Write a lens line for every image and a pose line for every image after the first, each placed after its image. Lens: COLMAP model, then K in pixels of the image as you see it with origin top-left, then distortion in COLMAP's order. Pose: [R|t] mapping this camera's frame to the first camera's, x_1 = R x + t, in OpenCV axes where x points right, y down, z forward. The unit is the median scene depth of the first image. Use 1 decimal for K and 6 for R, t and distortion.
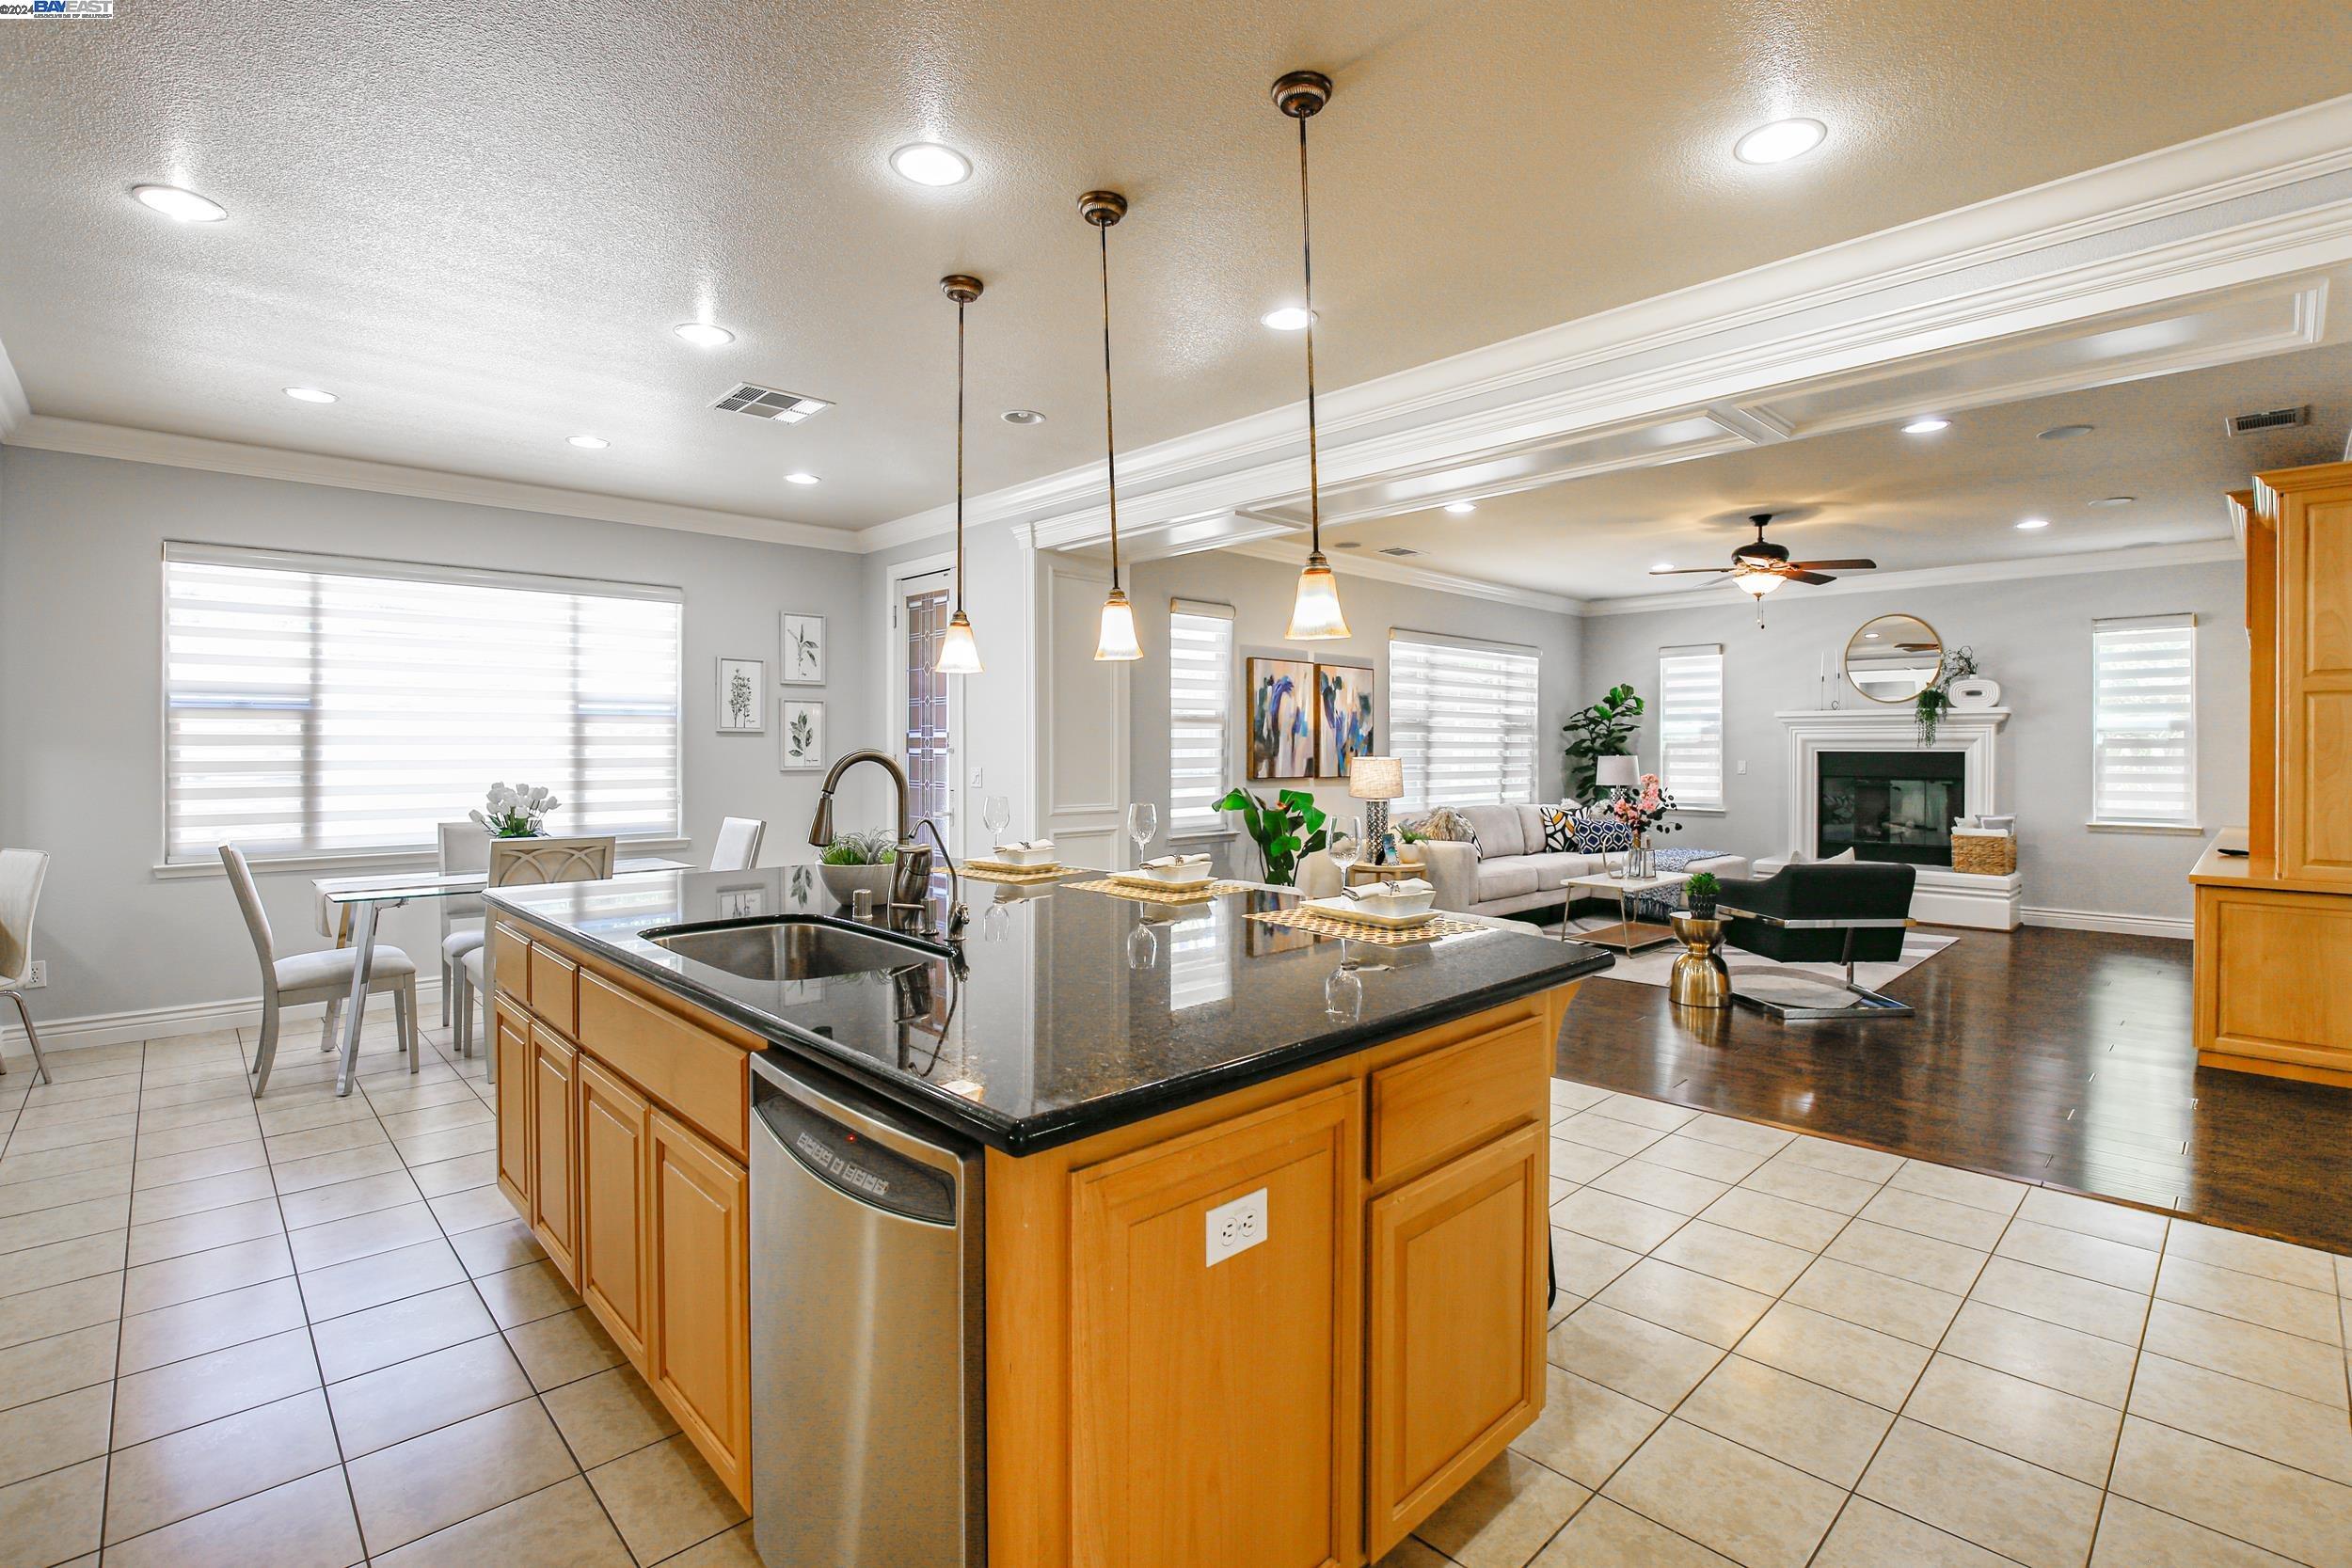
lens RADIAL K [[1151.4, 0, 1155.4], [0, 1151.4, 744.5], [0, 0, 1]] dist [-0.035037, 0.000601]
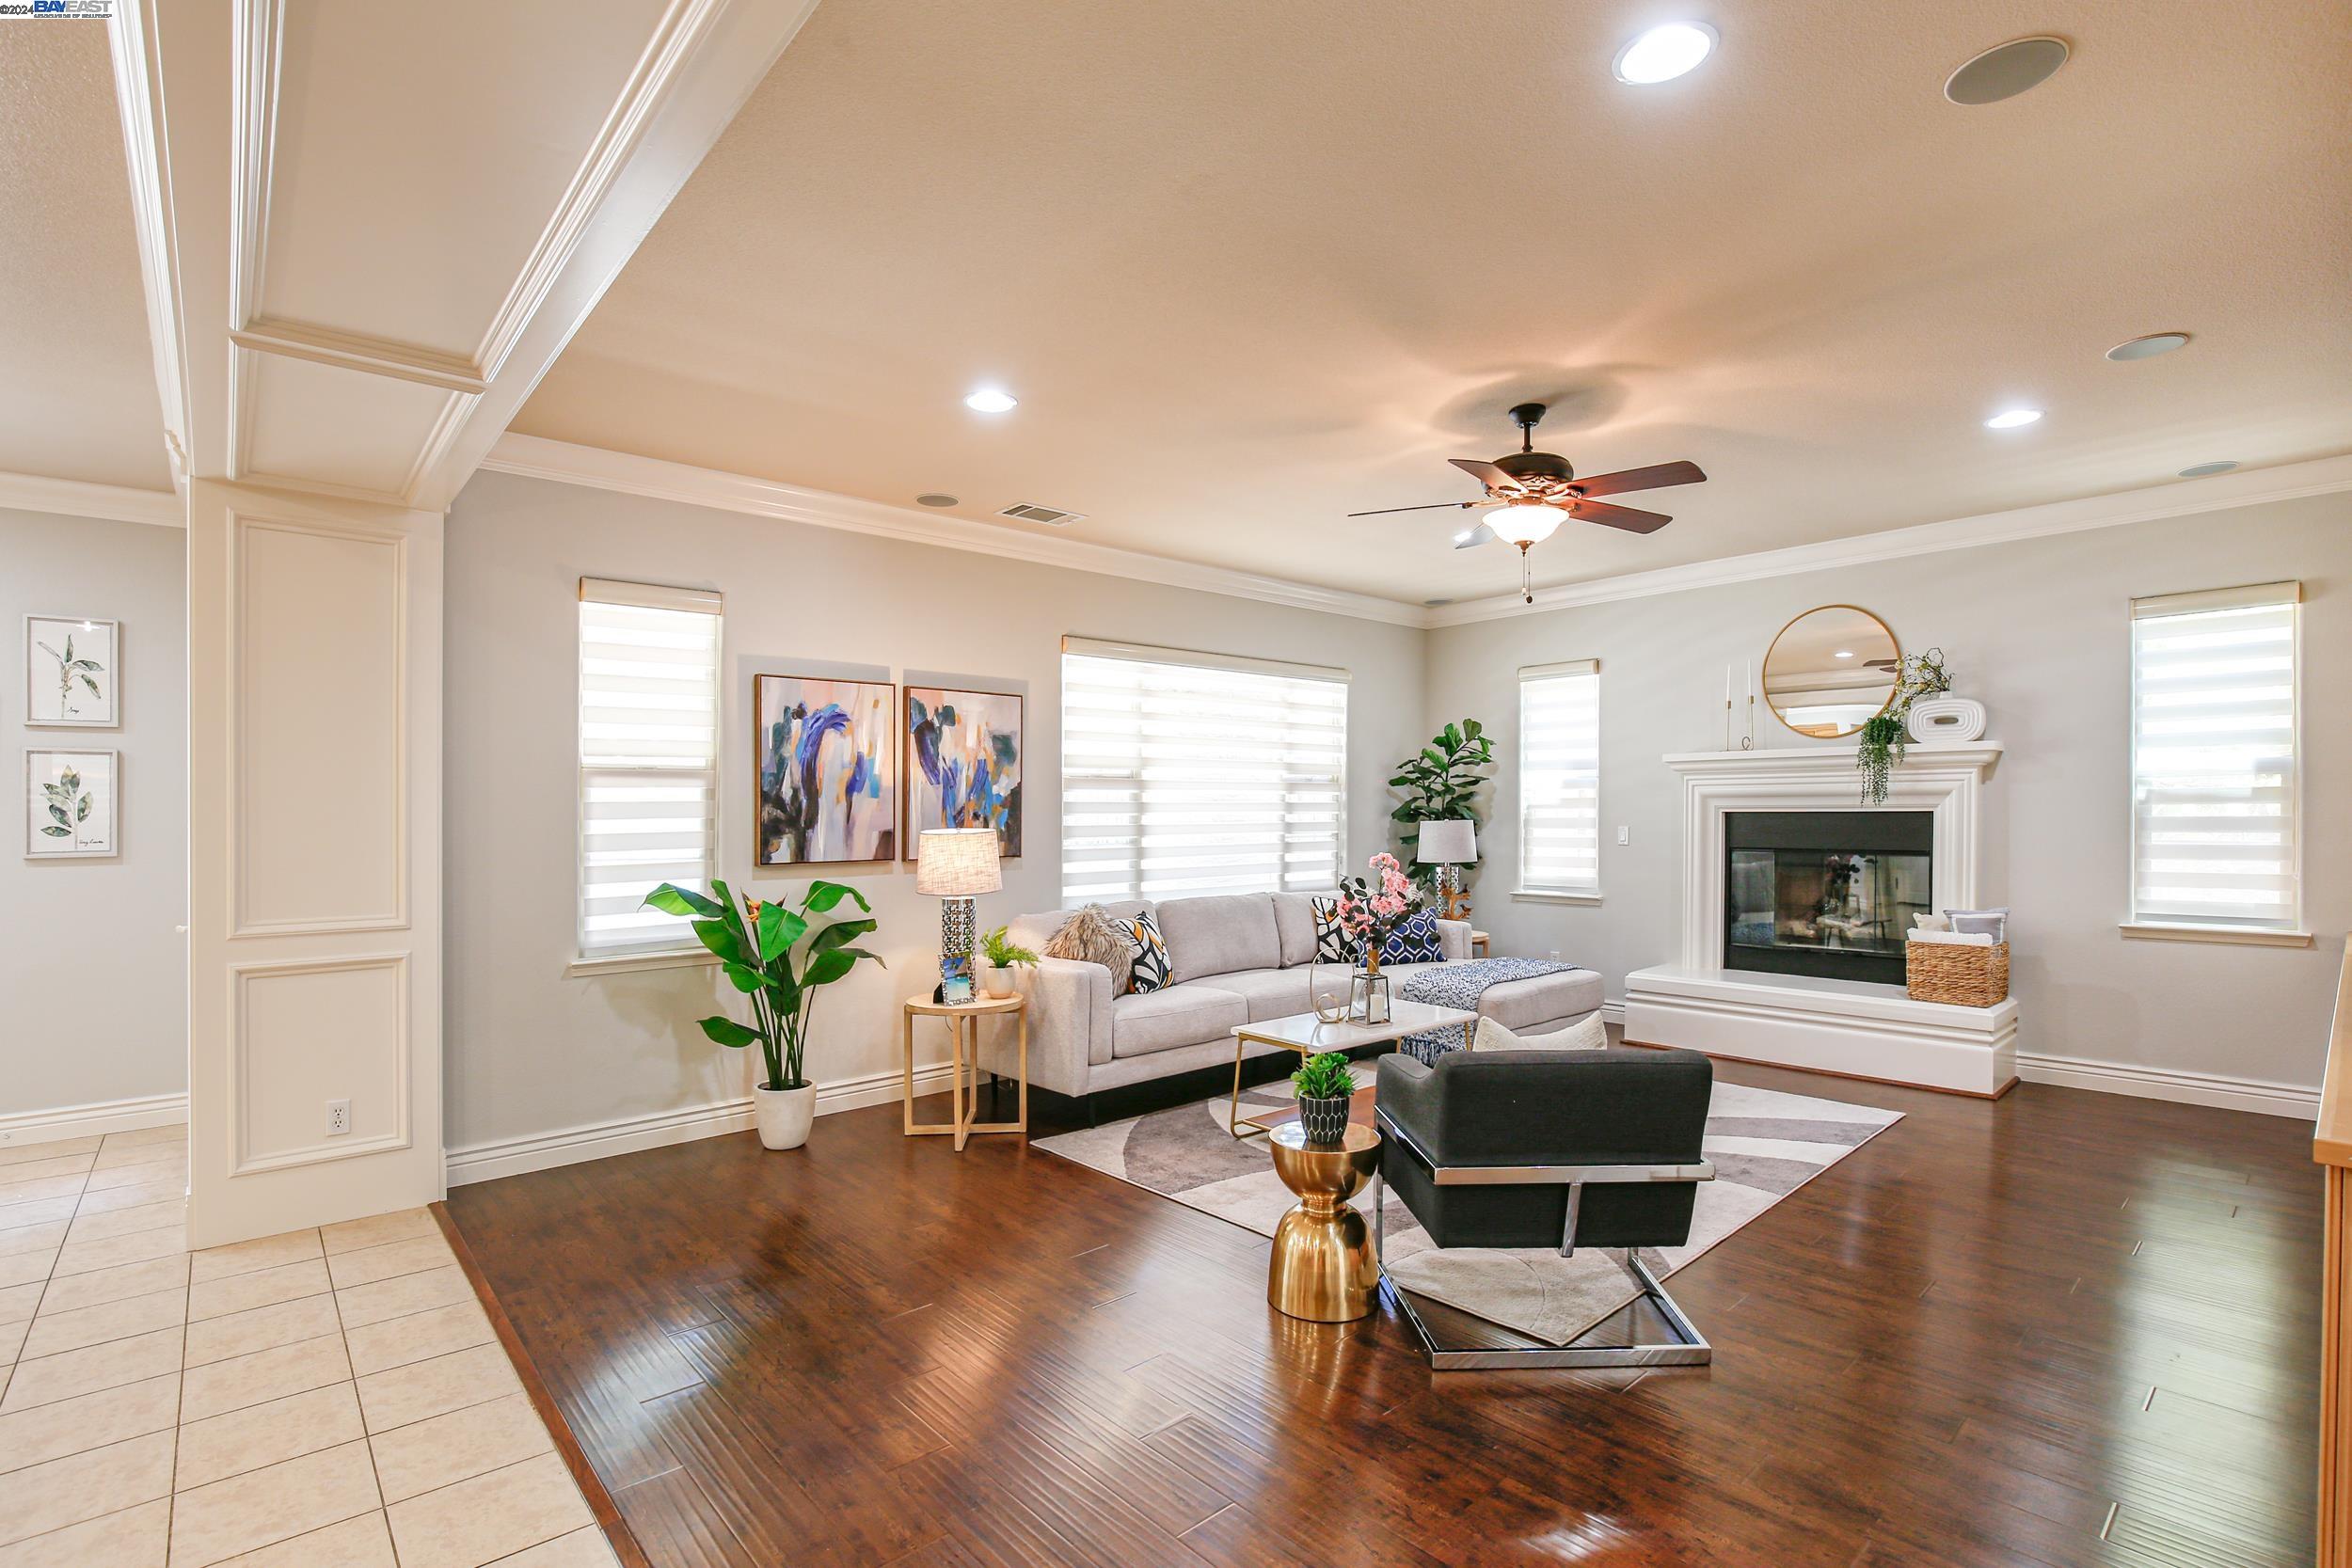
lens RADIAL K [[1151.4, 0, 1180.0], [0, 1151.4, 822.8], [0, 0, 1]] dist [-0.035037, 0.000601]
pose [[0.999534, -0.009321, -0.029080, 0.308973], [0.009739, 0.999851, 0.014256, -0.000277], [0.028943, -0.014532, 0.999475, 0.343871]]
